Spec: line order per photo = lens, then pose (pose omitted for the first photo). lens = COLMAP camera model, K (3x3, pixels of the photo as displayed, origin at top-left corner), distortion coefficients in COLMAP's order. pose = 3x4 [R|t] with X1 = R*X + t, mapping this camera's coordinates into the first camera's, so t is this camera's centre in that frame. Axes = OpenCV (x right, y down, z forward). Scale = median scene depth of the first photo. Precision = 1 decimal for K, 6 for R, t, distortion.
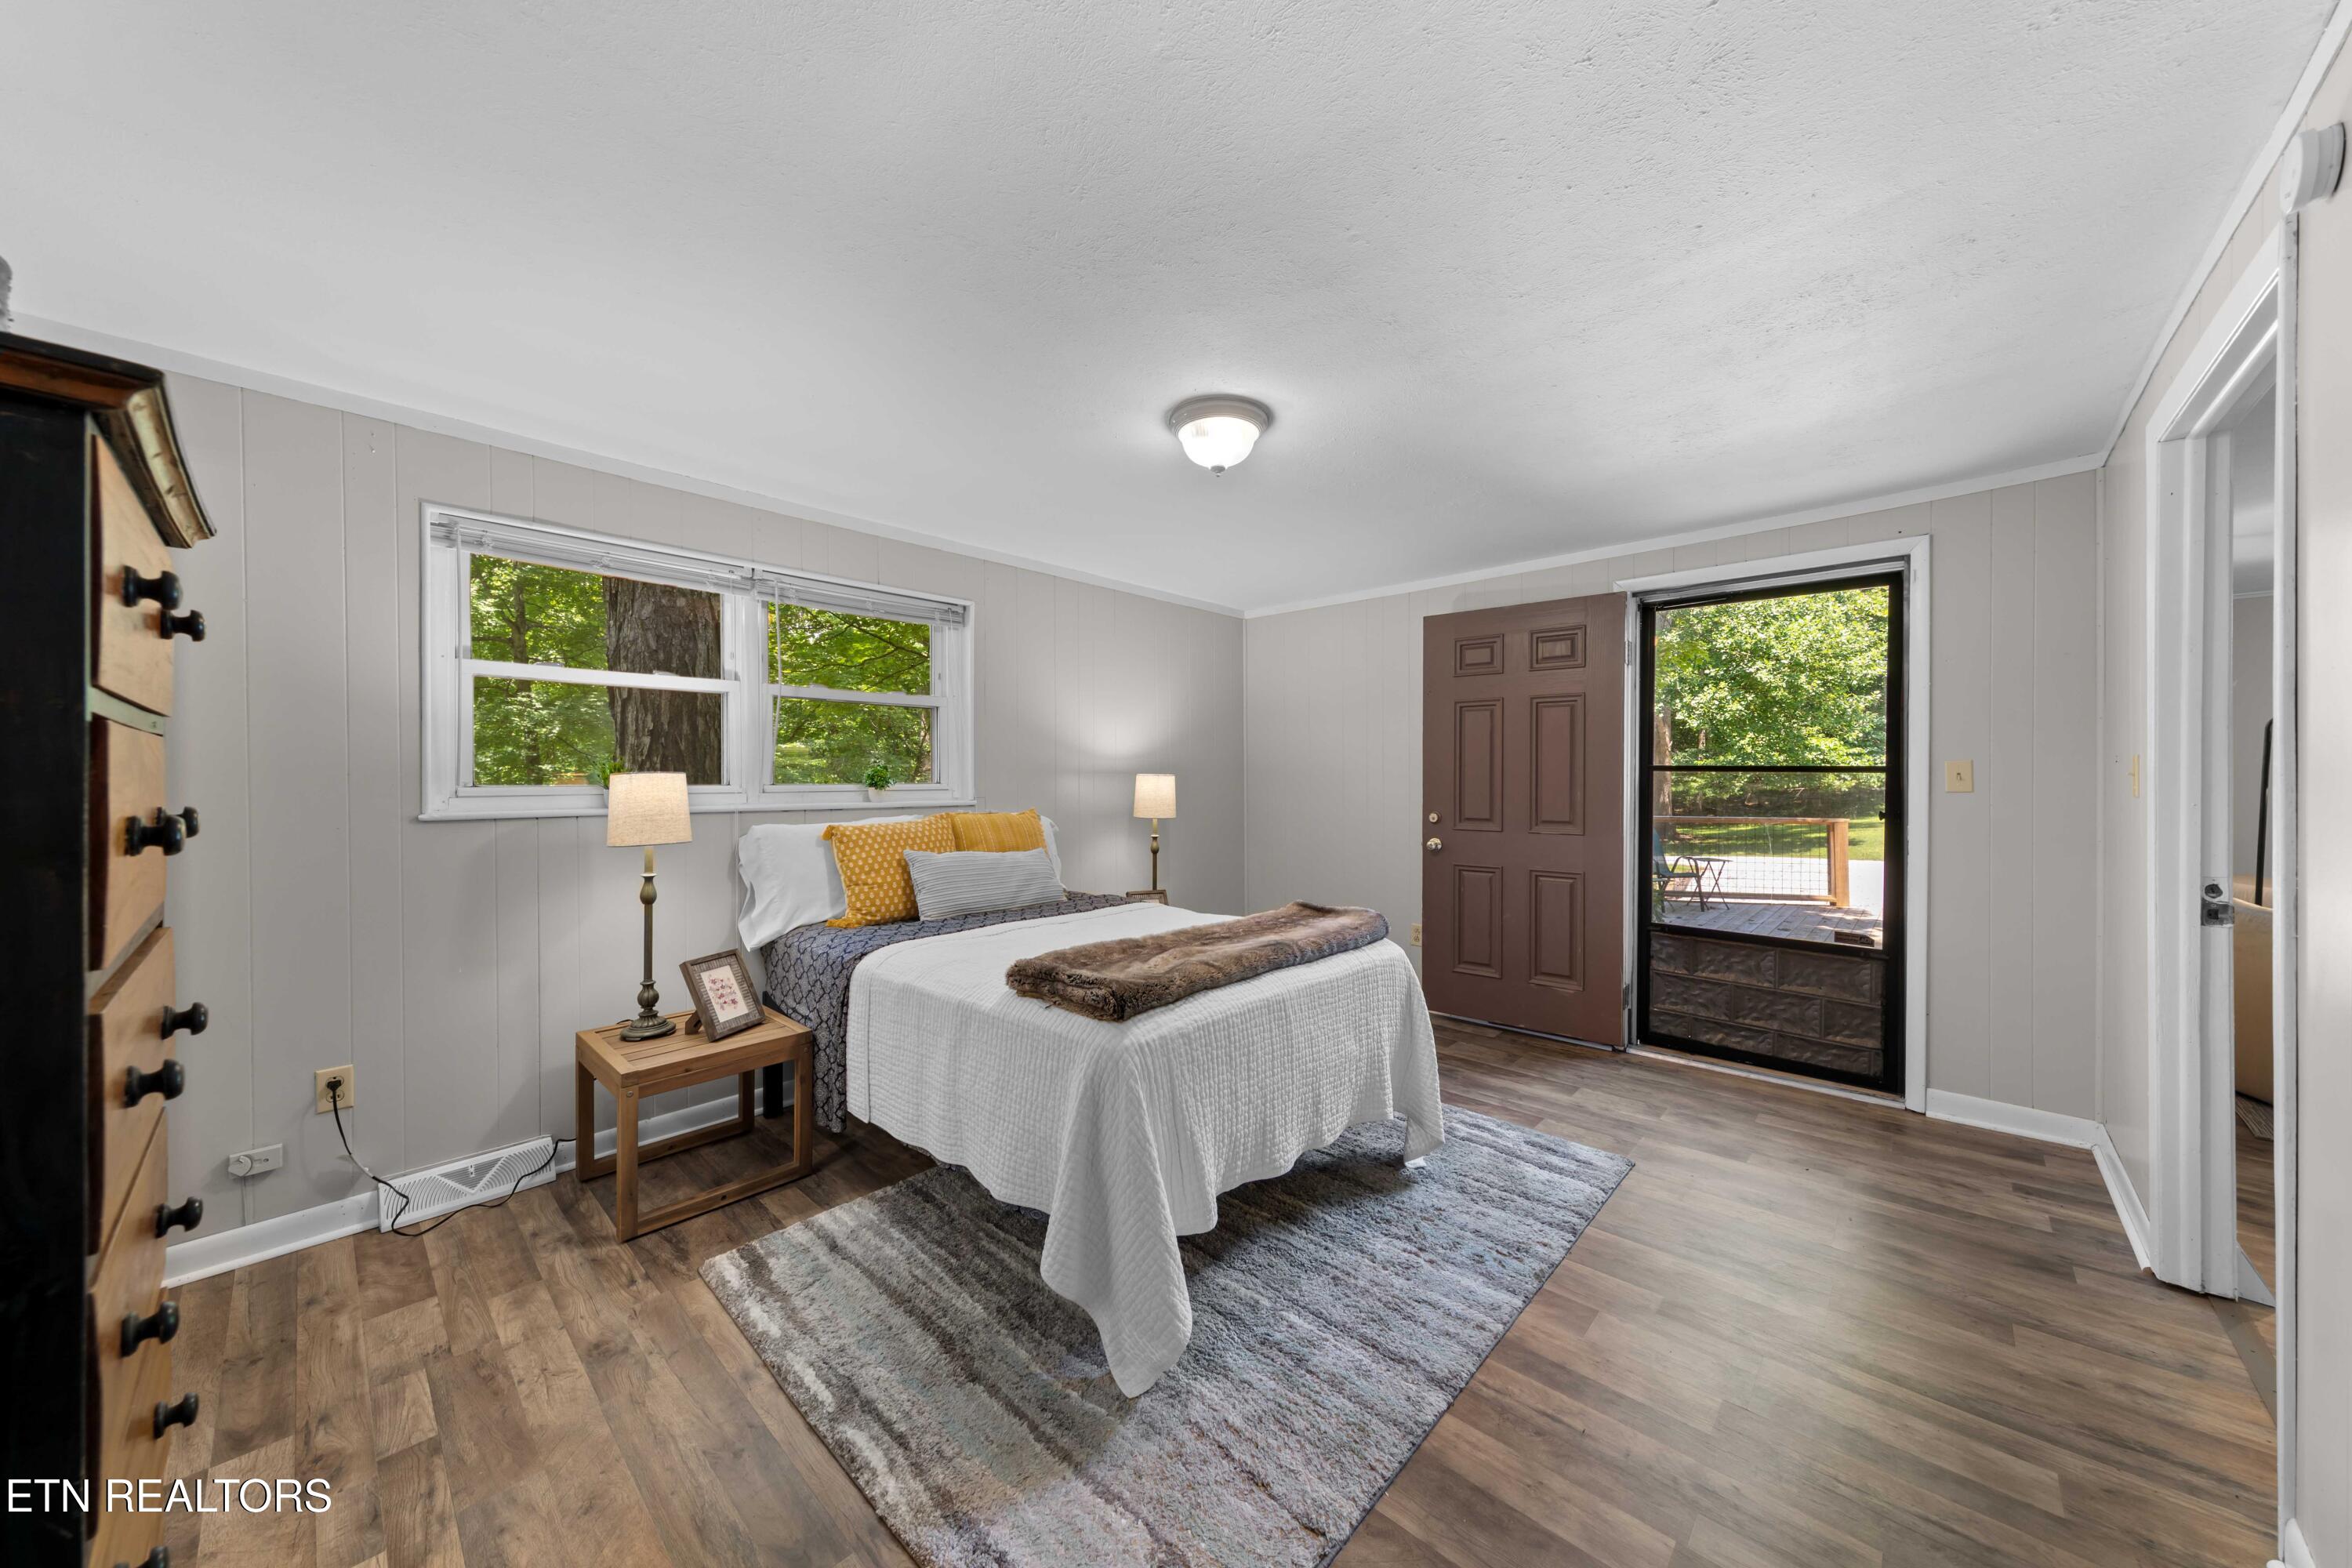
lens RADIAL K [[804.3, 0, 1176.0], [0, 804.3, 784.0], [0, 0, 1]] dist [0.007502, -0.000053]
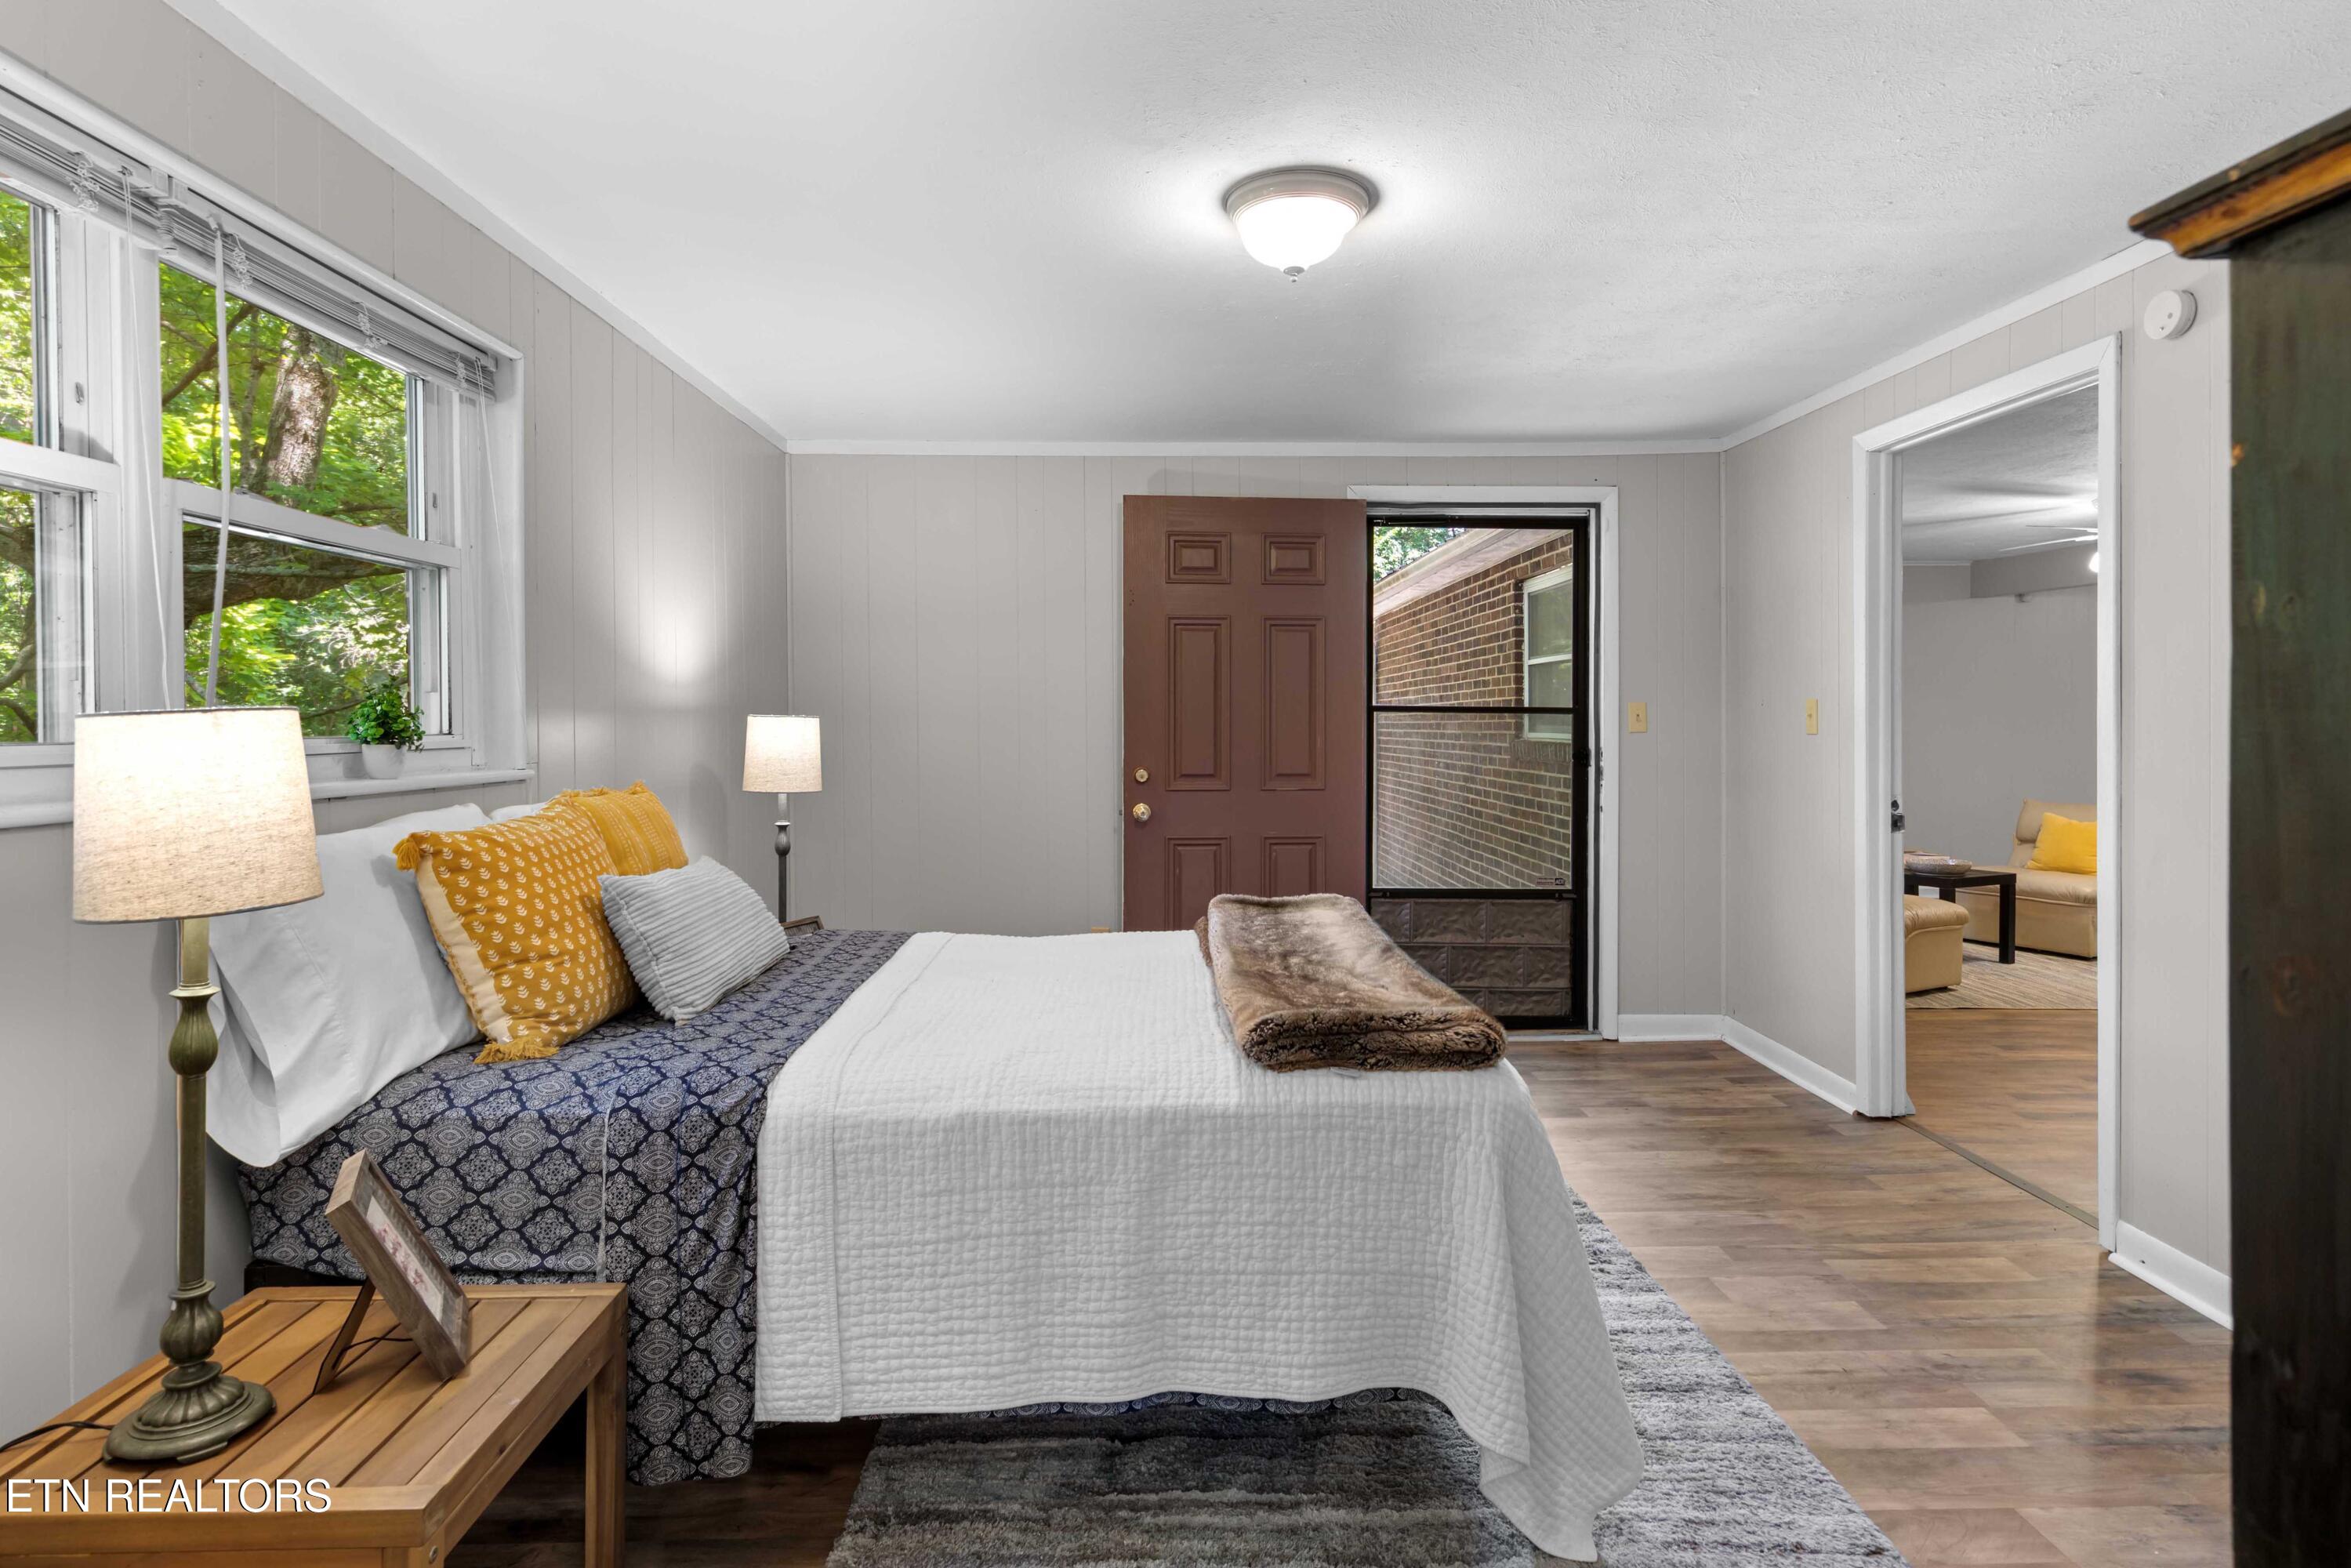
lens RADIAL K [[1247.5, 0, 1174.4], [0, 1247.5, 737.6], [0, 0, 1]] dist [0.011884, -0.000283]
pose [[0.713686, -0.011452, 0.700372, -0.616134], [0.008016, 0.999934, 0.008181, -0.001622], [-0.700420, -0.000225, 0.713731, 0.248618]]
